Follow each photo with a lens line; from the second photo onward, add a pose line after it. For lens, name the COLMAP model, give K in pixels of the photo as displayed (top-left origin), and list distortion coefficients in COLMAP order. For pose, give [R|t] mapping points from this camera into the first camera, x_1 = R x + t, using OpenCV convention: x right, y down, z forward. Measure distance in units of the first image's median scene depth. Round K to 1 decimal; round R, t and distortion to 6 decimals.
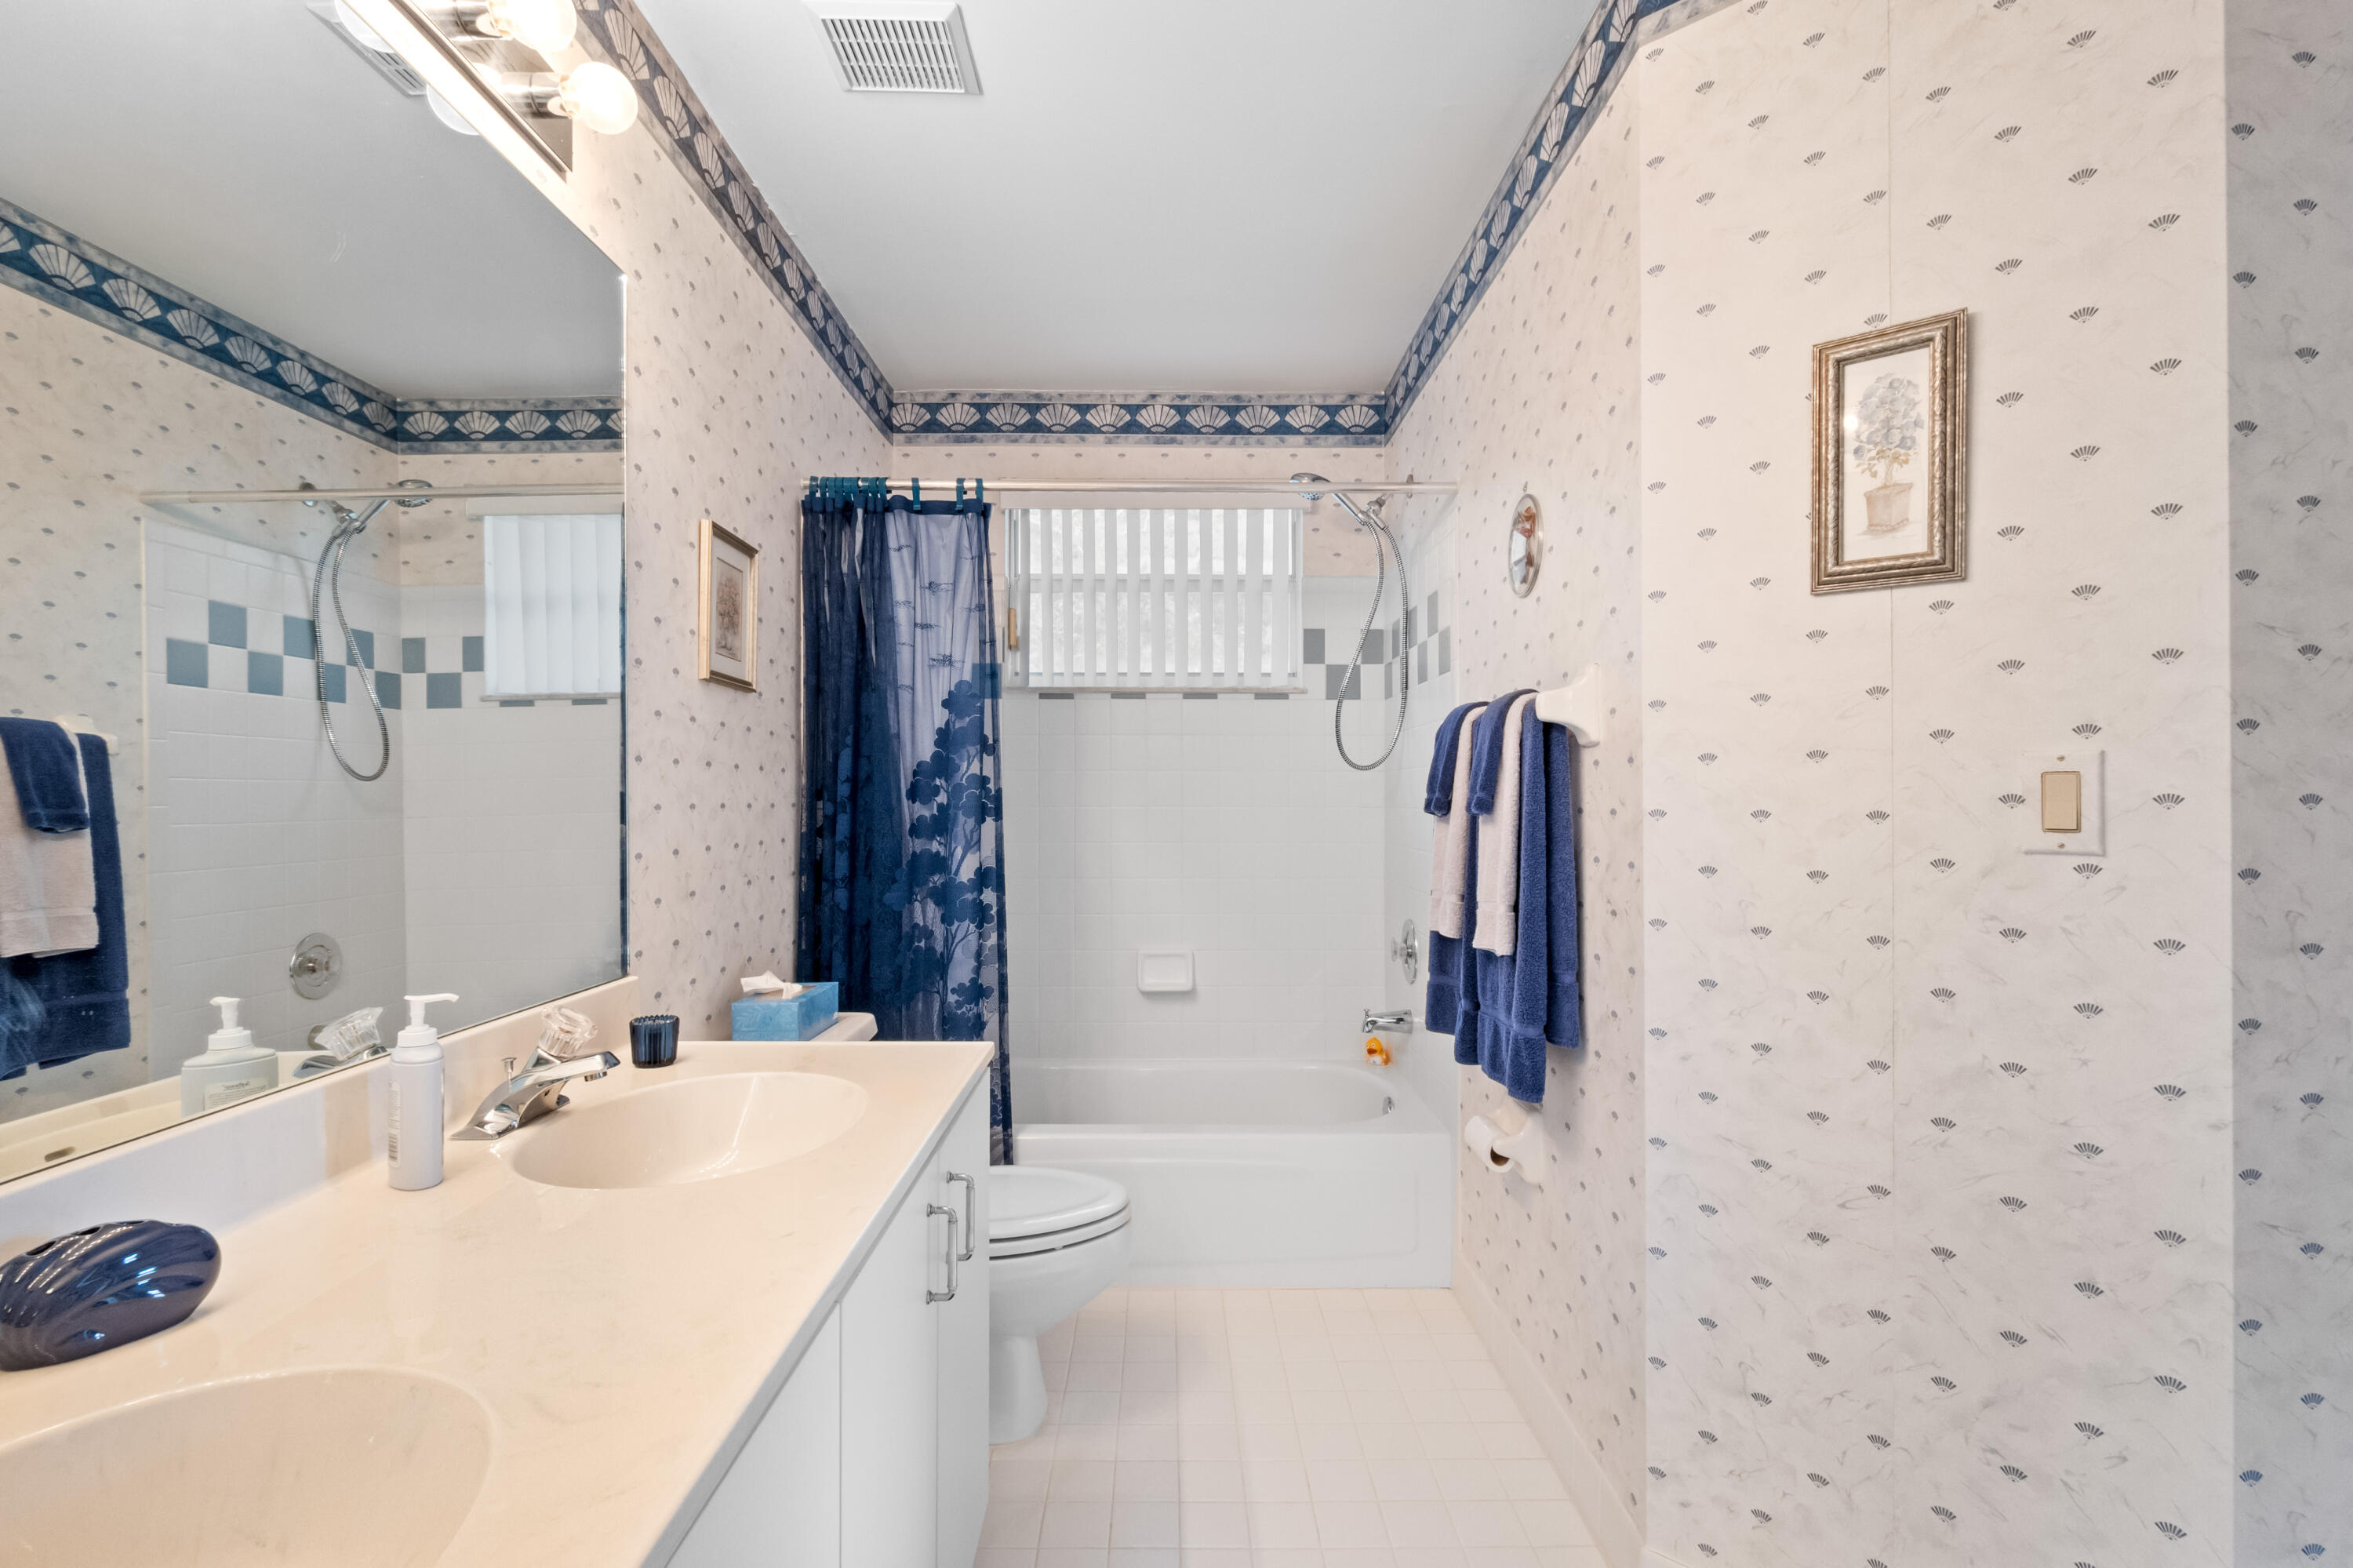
lens RADIAL K [[1079.3, 0, 1178.6], [0, 1079.3, 784.5], [0, 0, 1]] dist [-0.003161, -0.000021]
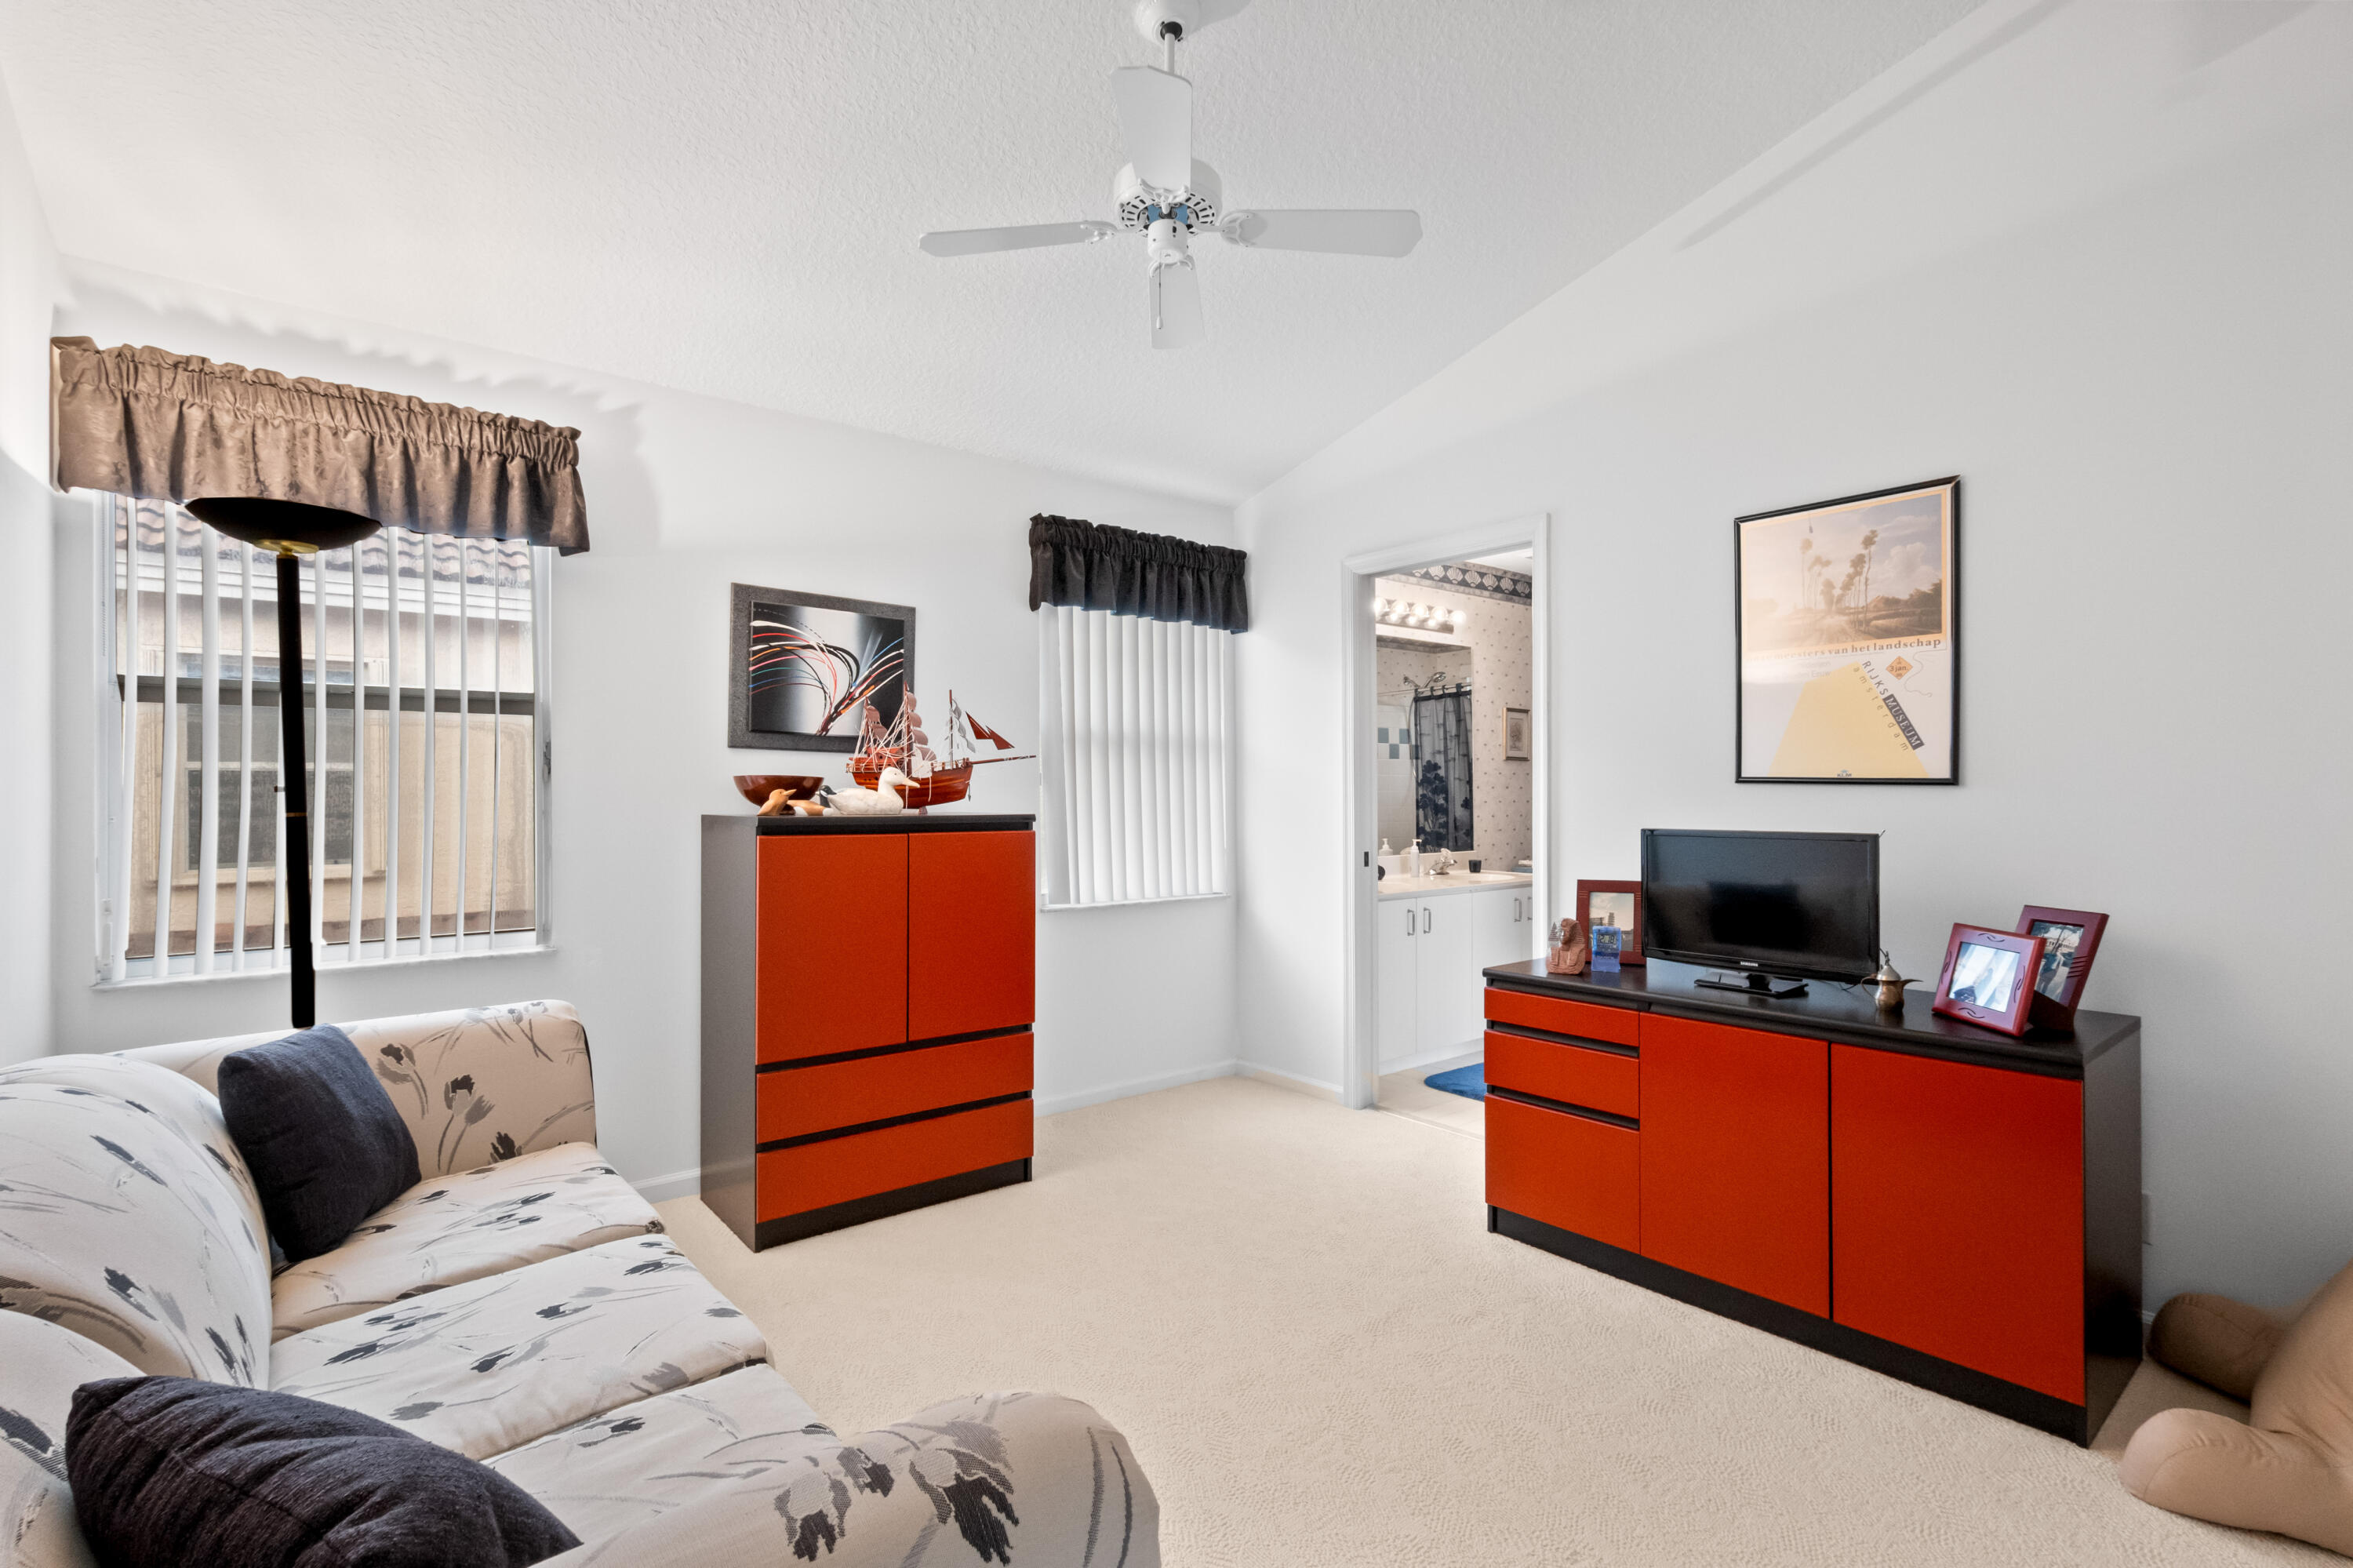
lens RADIAL K [[1079.3, 0, 1178.6], [0, 1079.3, 784.5], [0, 0, 1]] dist [-0.003161, -0.000021]
pose [[0.614000, -0.003401, -0.789298, 1.376126], [0.004018, 0.999991, -0.001183, -0.027701], [0.789296, -0.002445, 0.614009, -1.566849]]
